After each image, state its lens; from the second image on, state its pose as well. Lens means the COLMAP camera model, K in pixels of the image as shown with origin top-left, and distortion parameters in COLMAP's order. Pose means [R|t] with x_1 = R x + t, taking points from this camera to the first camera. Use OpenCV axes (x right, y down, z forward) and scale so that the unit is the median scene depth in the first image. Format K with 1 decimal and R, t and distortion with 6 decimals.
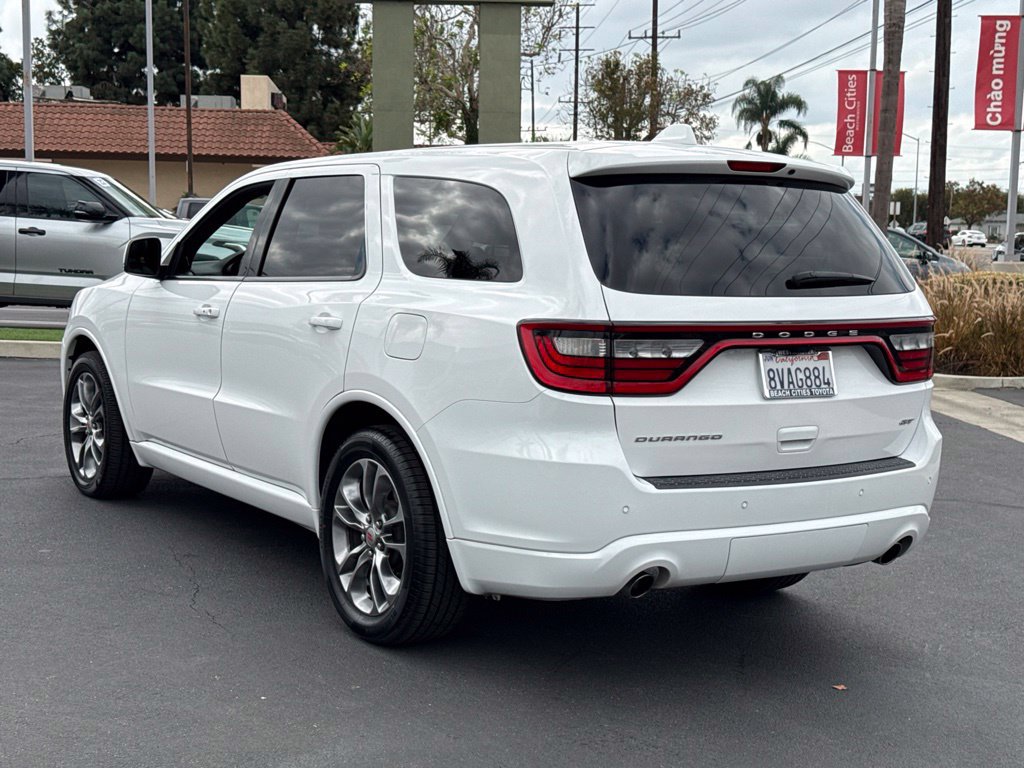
lens RADIAL K [[1545.4, 0, 515.4], [0, 1545.4, 376.0], [0, 0, 1]] dist [0.124616, 0.000000]
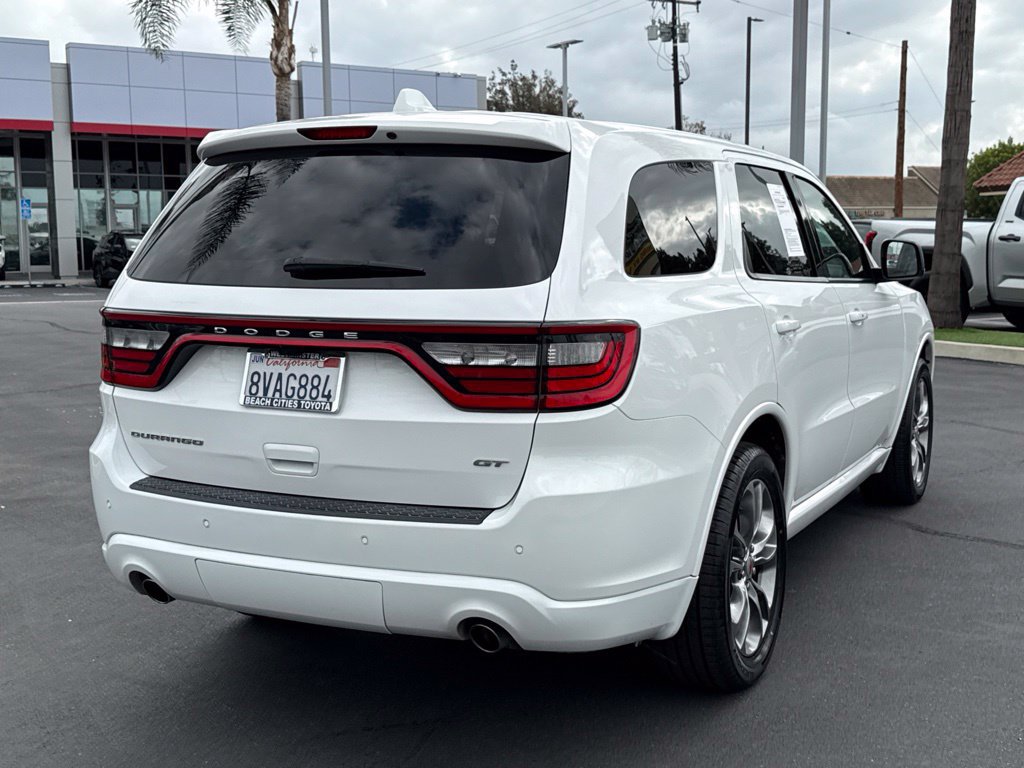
lens RADIAL K [[1360.2, 0, 509.8], [0, 1360.2, 386.1], [0, 0, 1]] dist [0.100780, 0.000000]
pose [[0.500674, 0.069950, -0.862805, 0.851529], [-0.068478, 0.996807, 0.041076, -0.035752], [0.862923, 0.038518, 0.503865, 0.718969]]
